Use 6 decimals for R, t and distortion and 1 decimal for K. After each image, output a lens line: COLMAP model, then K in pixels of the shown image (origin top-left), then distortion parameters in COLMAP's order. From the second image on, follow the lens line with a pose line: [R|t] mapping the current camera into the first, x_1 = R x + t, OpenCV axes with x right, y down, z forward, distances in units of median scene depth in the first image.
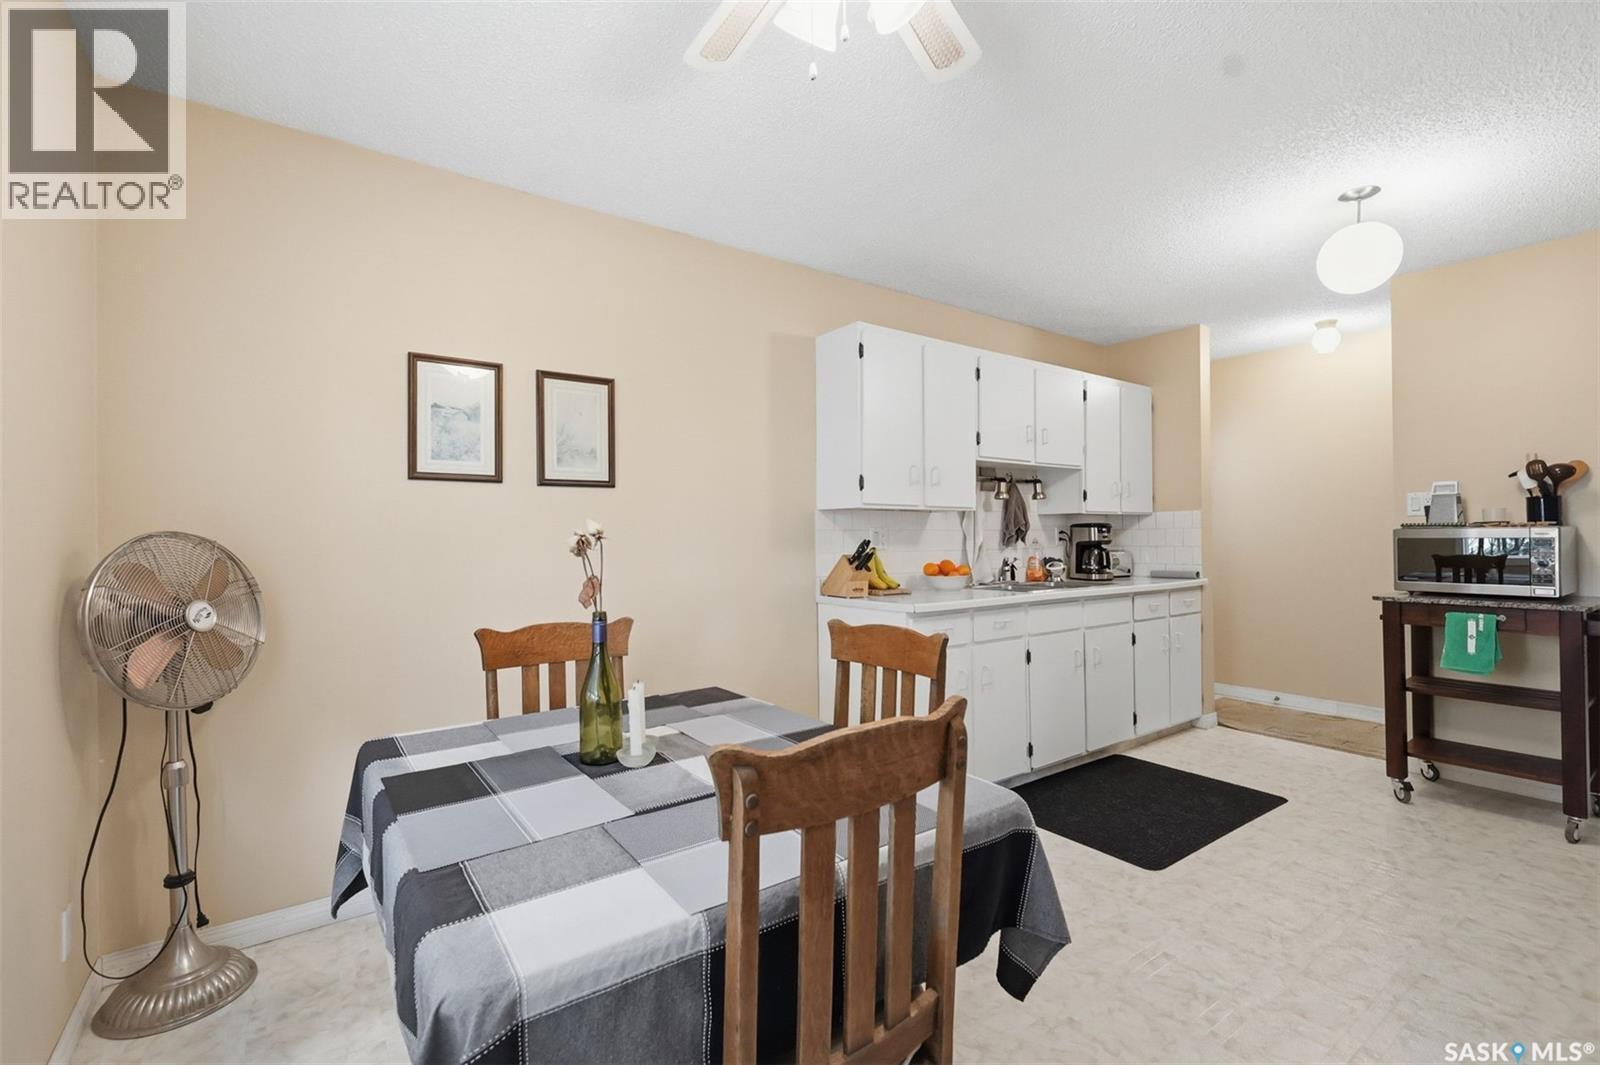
lens RADIAL K [[708.2, 0, 797.9], [0, 708.2, 533.3], [0, 0, 1]] dist [0.005227, -0.000503]
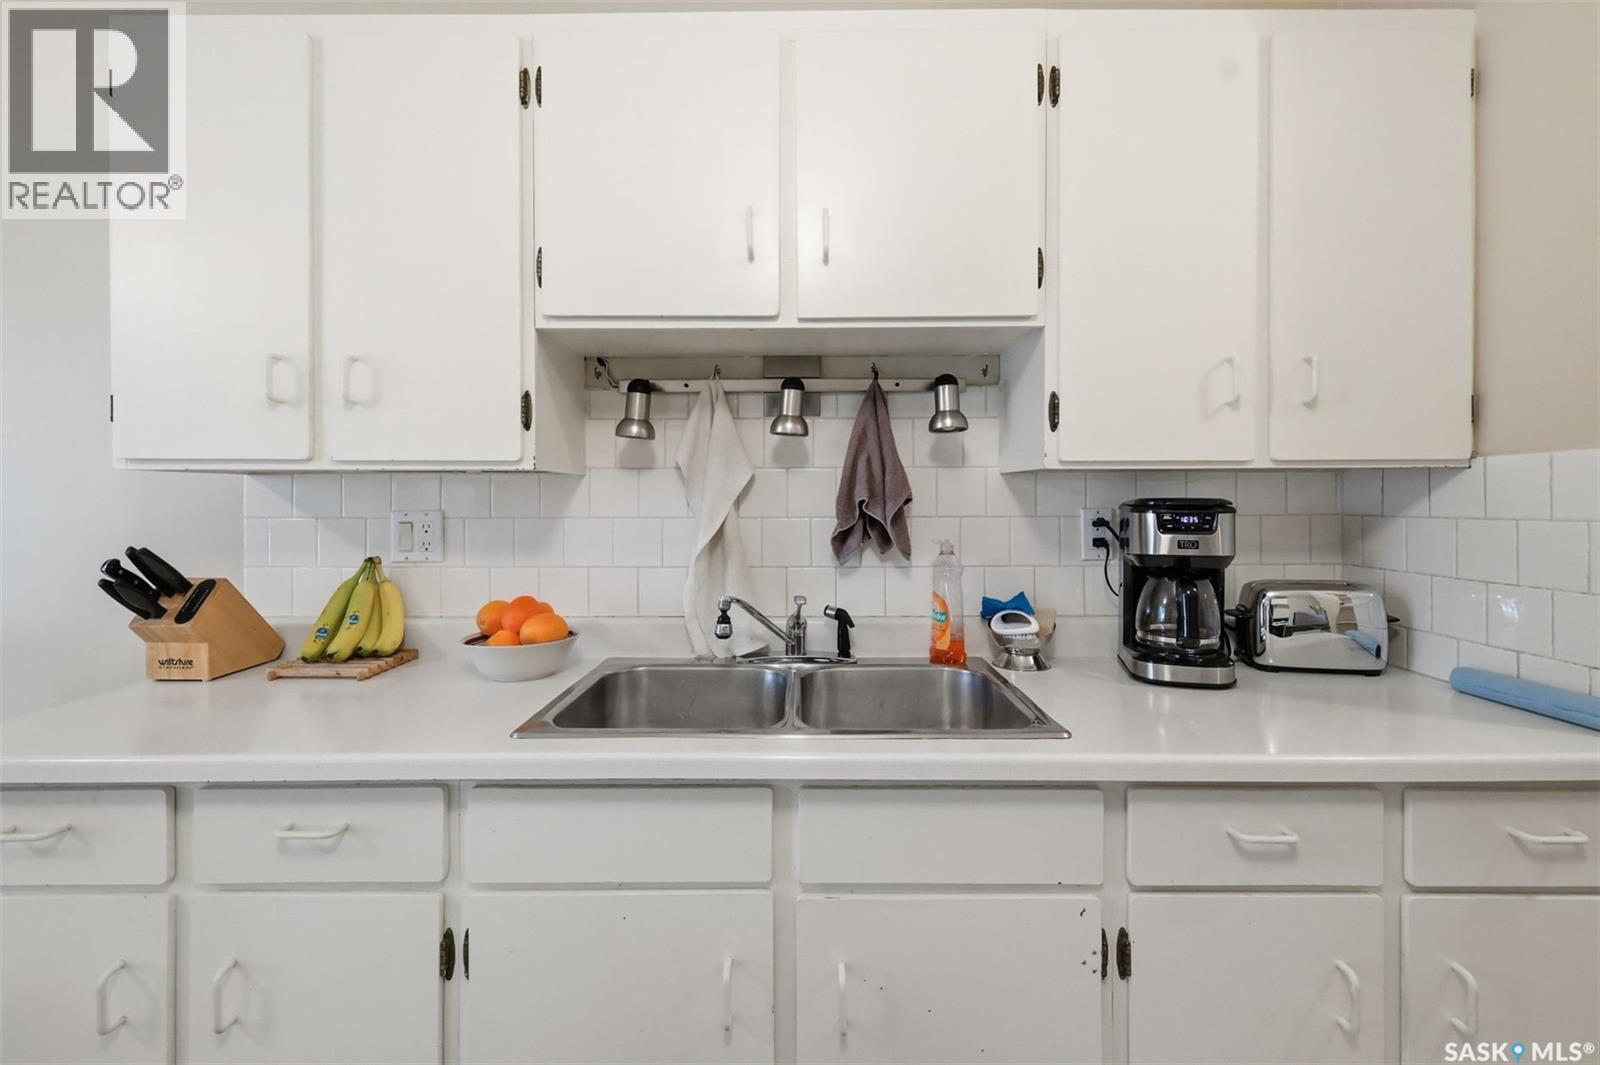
lens RADIAL K [[708.2, 0, 810.3], [0, 708.2, 494.4], [0, 0, 1]] dist [0.005227, -0.000503]
pose [[0.805299, 0.000940, -0.592868, 0.501247], [-0.001181, 0.999999, -0.000018, -0.016740], [0.592868, 0.000715, 0.805299, 0.686156]]
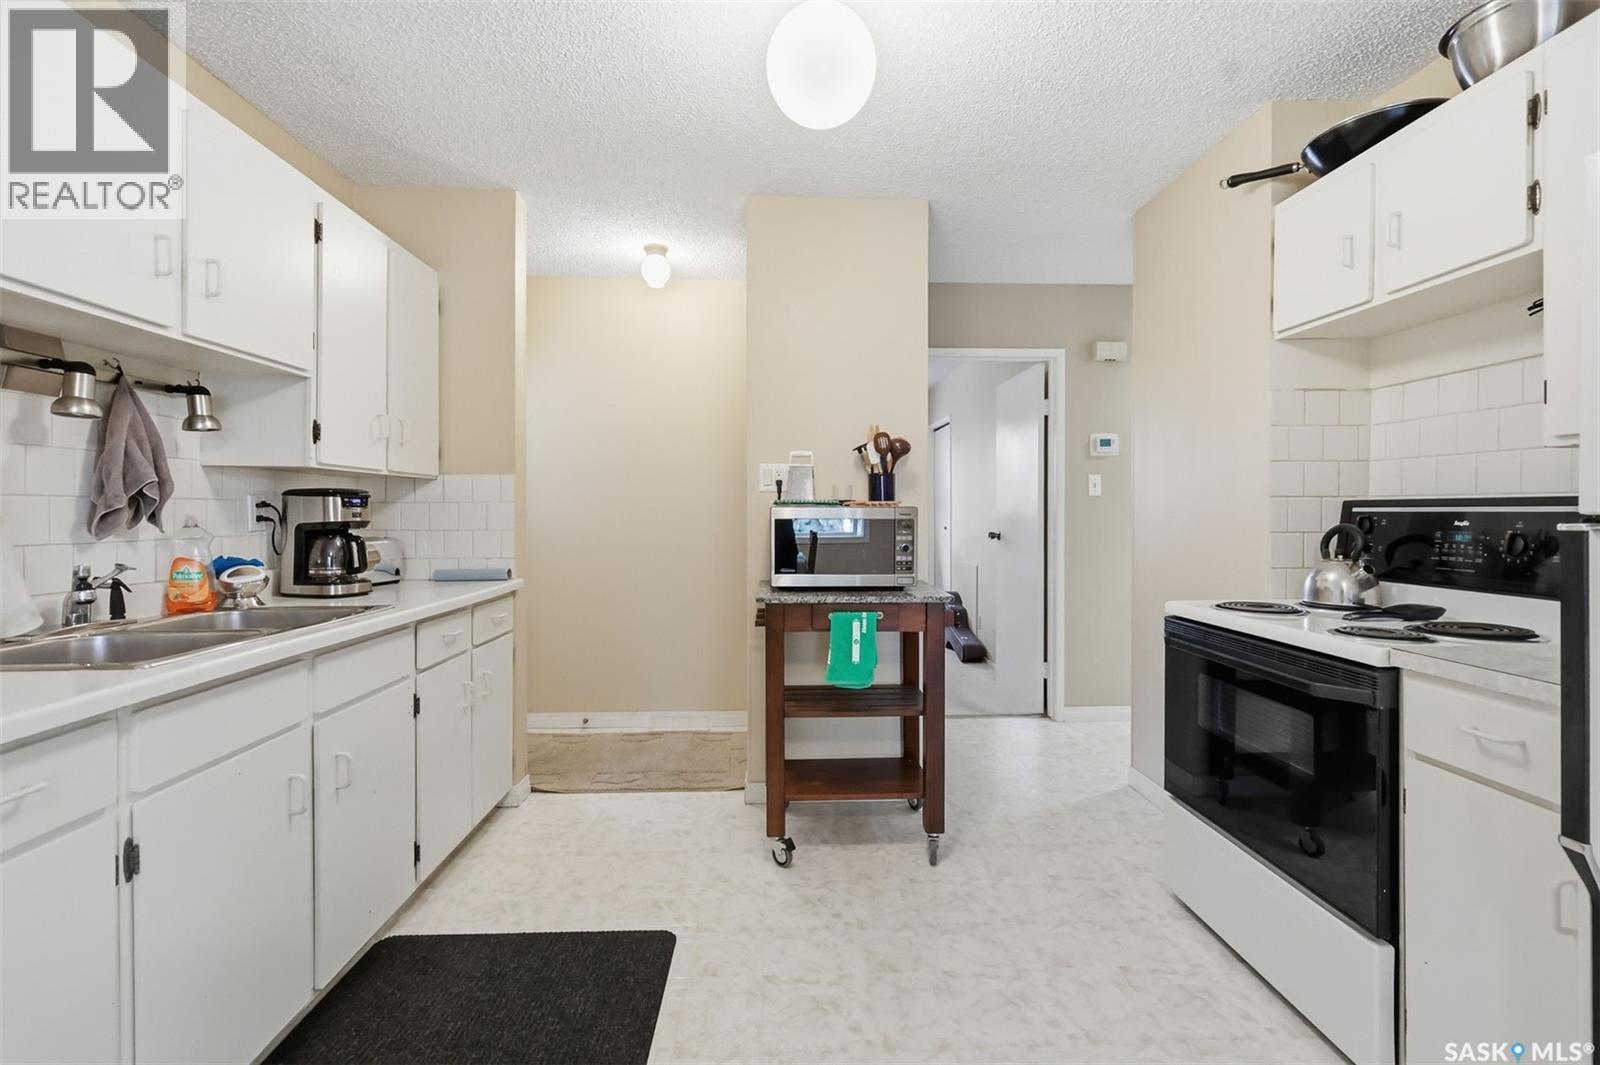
lens RADIAL K [[708.2, 0, 804.5], [0, 708.2, 515.7], [0, 0, 1]] dist [0.005227, -0.000503]
pose [[0.544816, 0.005732, 0.838536, 0.171994], [-0.009970, 0.999950, -0.000357, 0.002718], [-0.838496, -0.008166, 0.544846, 0.435143]]
